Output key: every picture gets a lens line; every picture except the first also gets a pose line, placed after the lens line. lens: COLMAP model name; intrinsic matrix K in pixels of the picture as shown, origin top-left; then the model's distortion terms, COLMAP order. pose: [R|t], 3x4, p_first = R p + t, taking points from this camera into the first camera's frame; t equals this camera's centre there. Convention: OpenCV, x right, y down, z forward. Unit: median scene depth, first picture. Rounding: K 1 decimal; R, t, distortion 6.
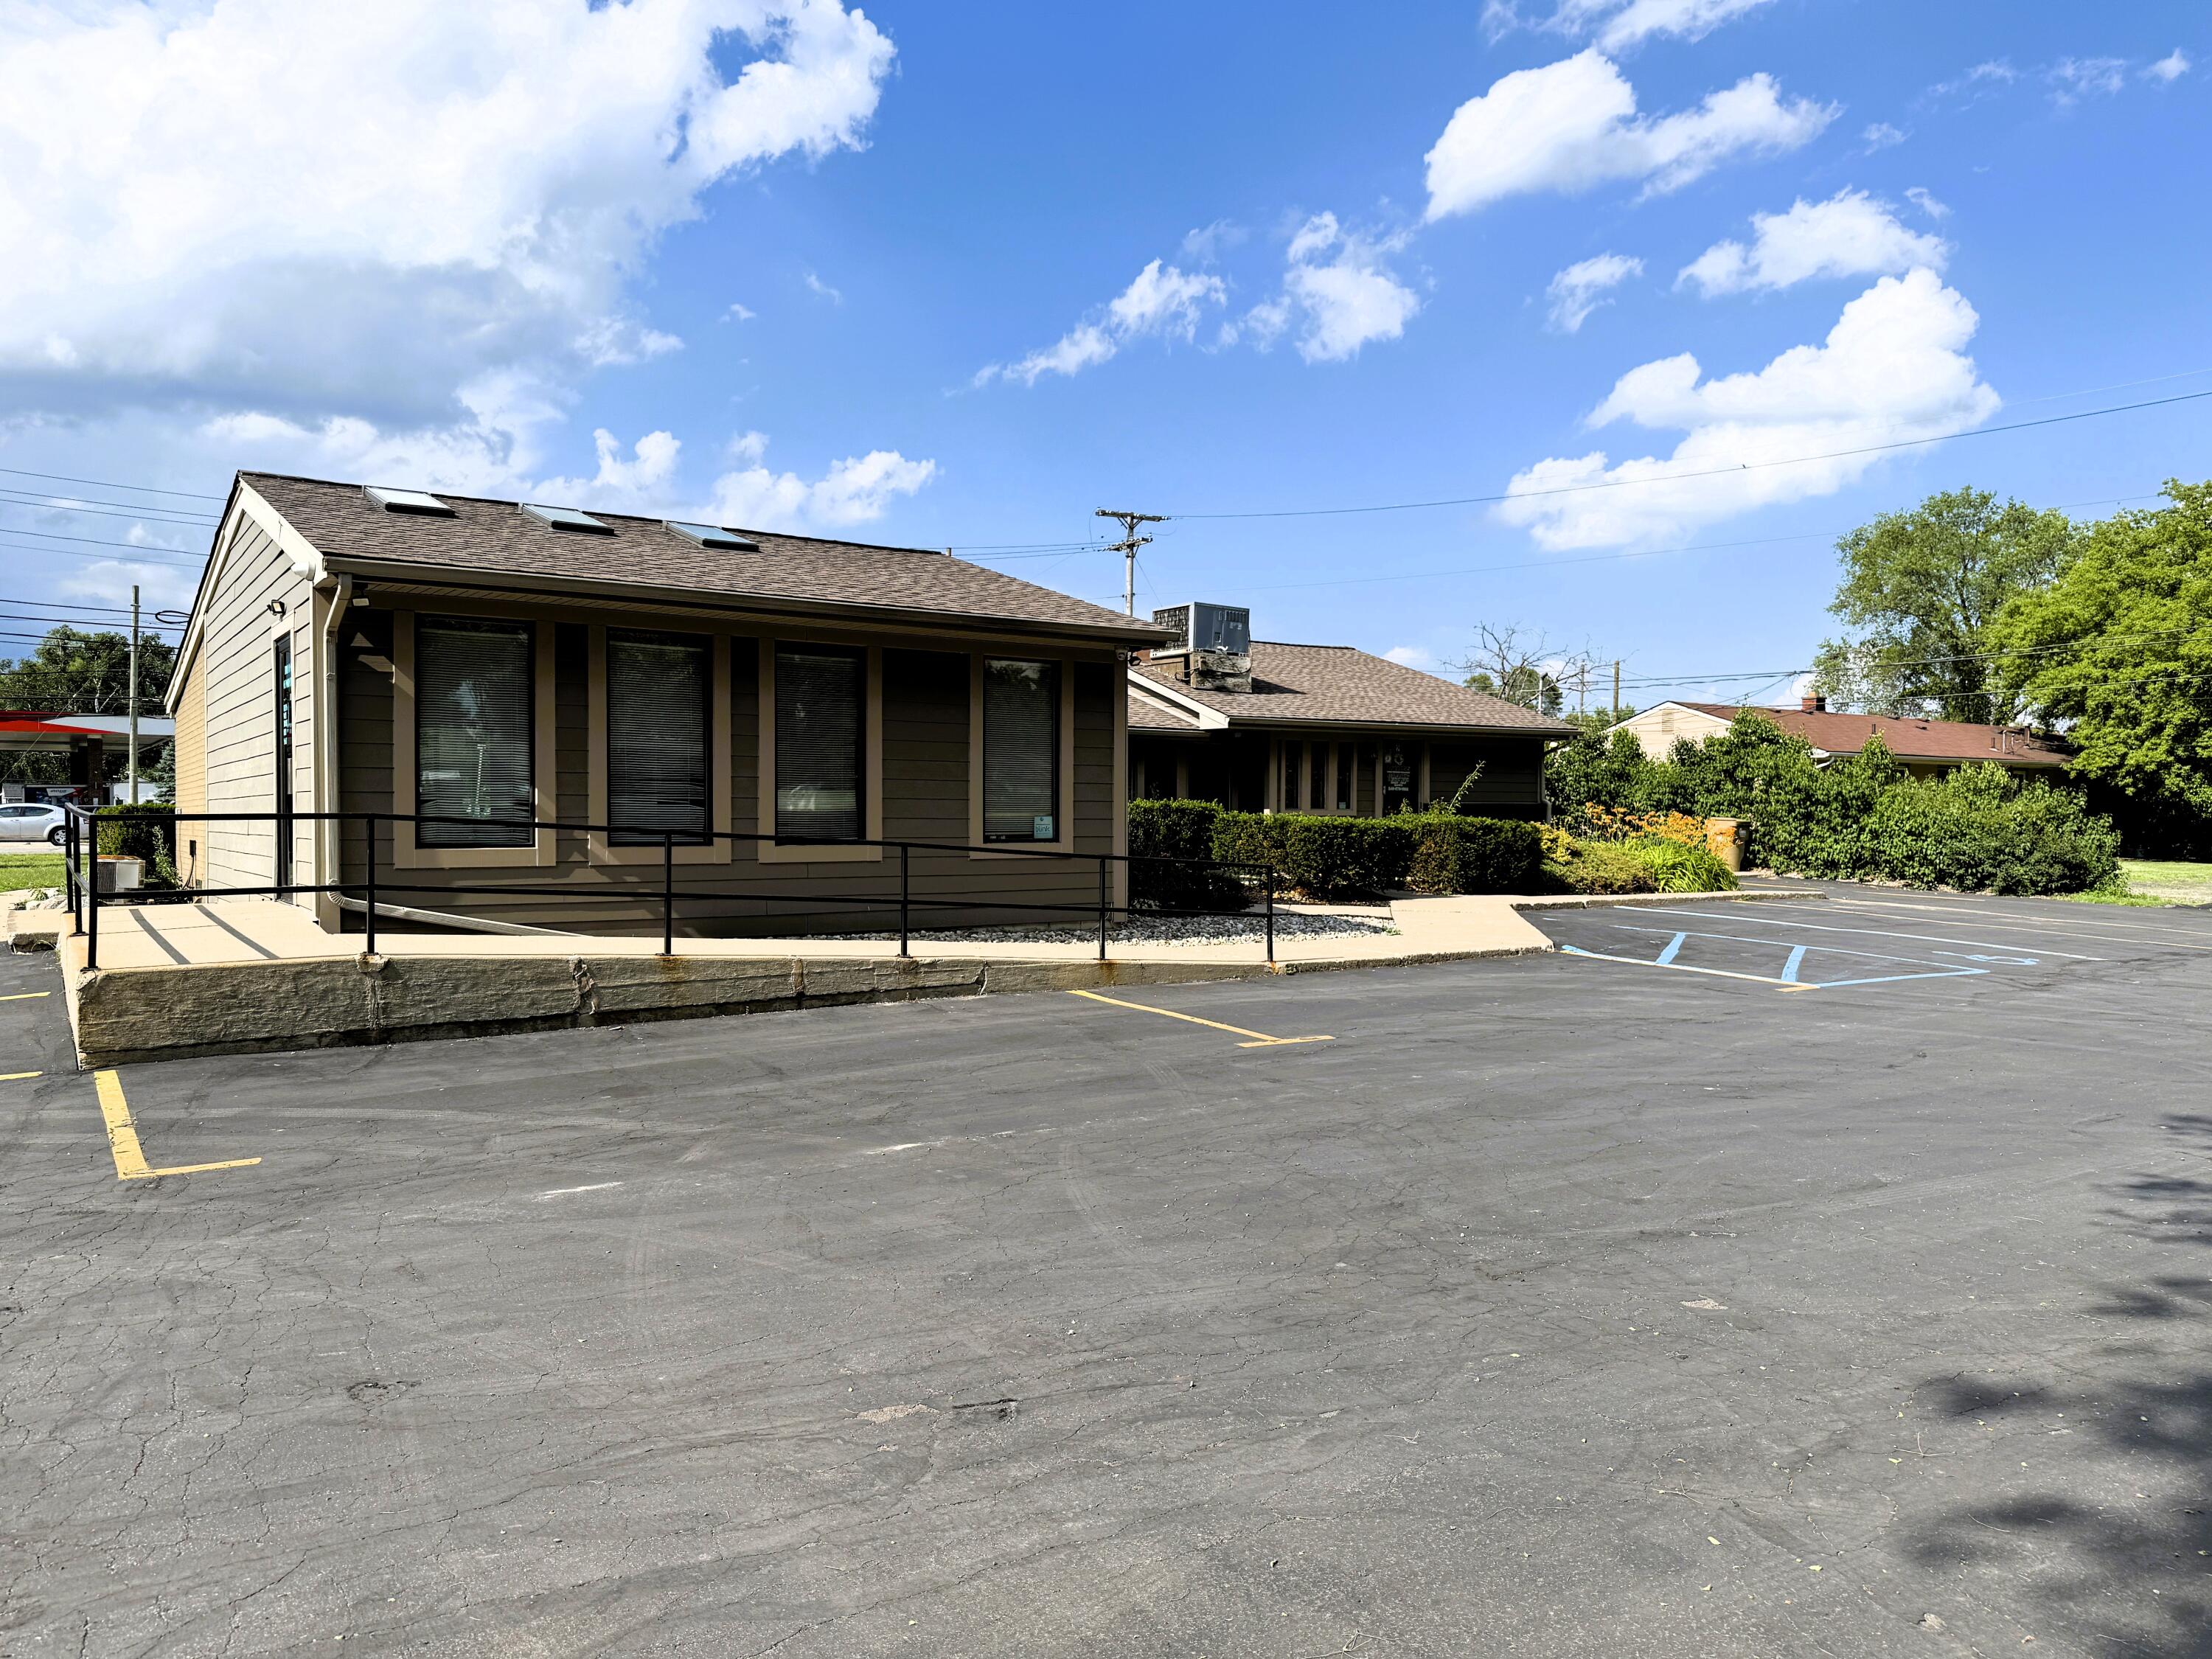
lens RADIAL K [[1578.0, 0, 1098.6], [0, 1578.0, 855.2], [0, 0, 1]] dist [0.065037, -0.077245]
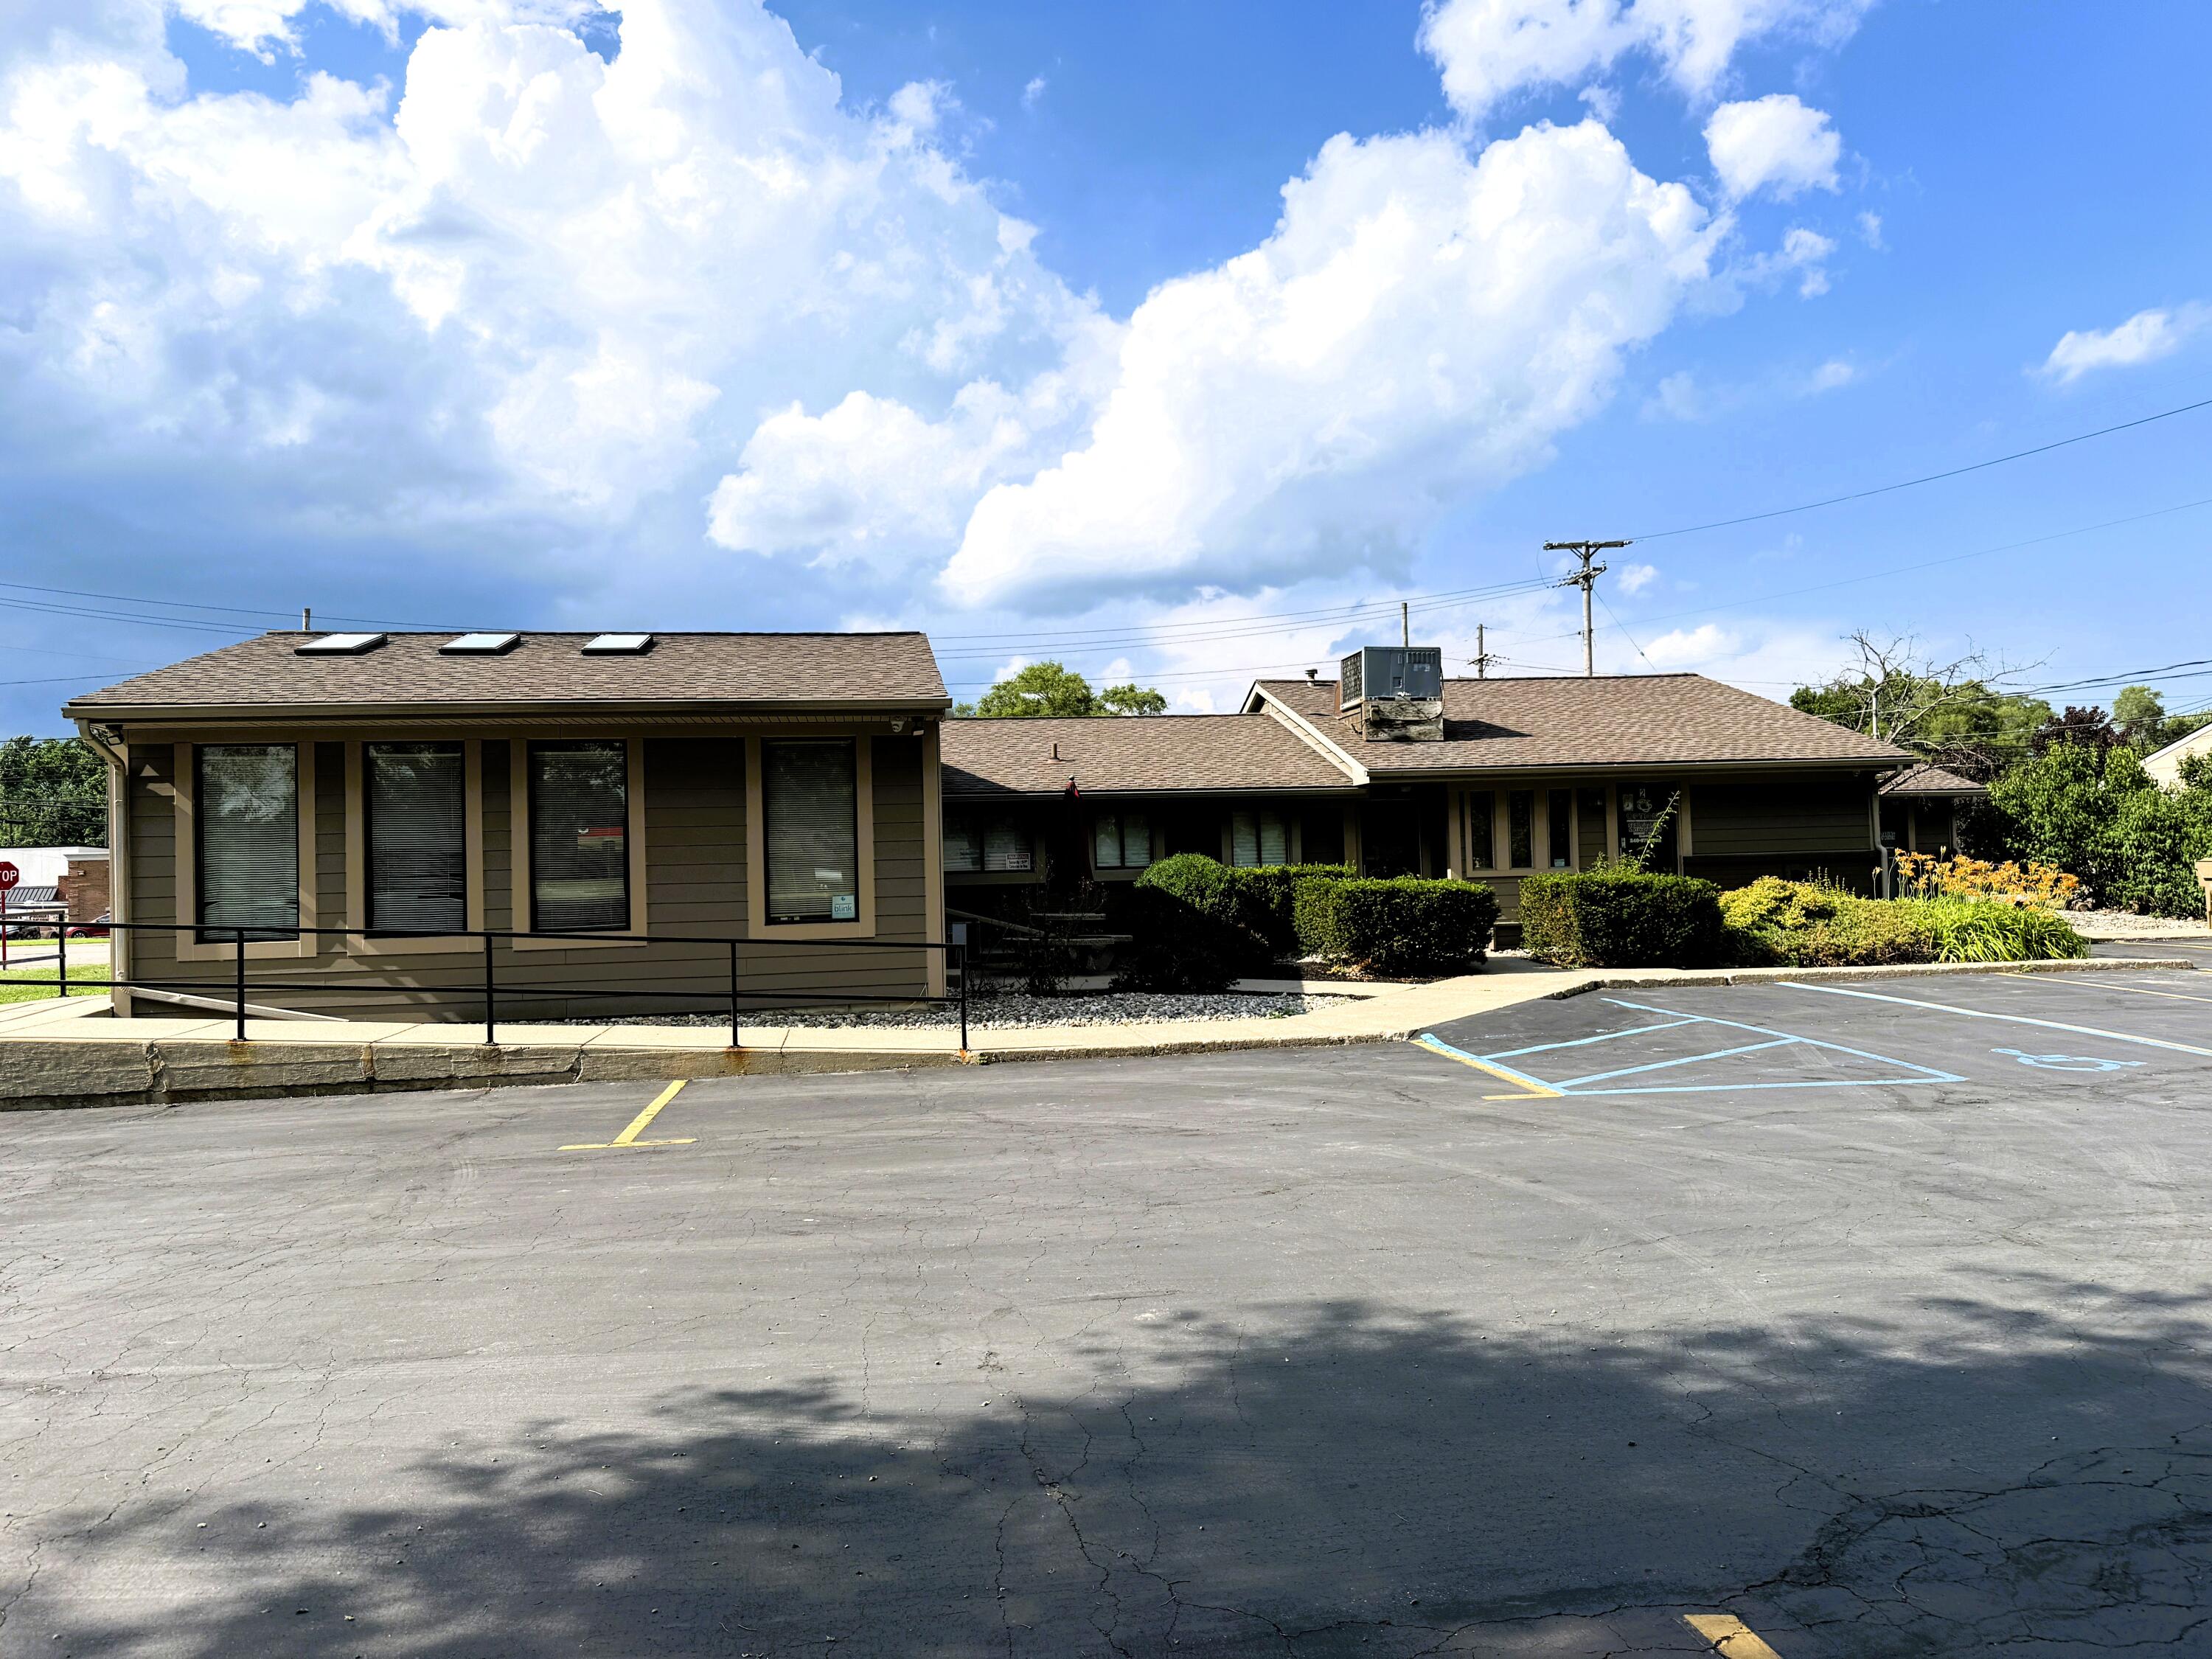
lens RADIAL K [[1578.0, 0, 1097.4], [0, 1578.0, 844.1], [0, 0, 1]] dist [0.065037, -0.077245]
pose [[0.896281, -0.037989, -0.441856, 0.651914], [0.018355, 0.998648, -0.048627, -0.007631], [0.443106, 0.035474, 0.895767, 0.216818]]
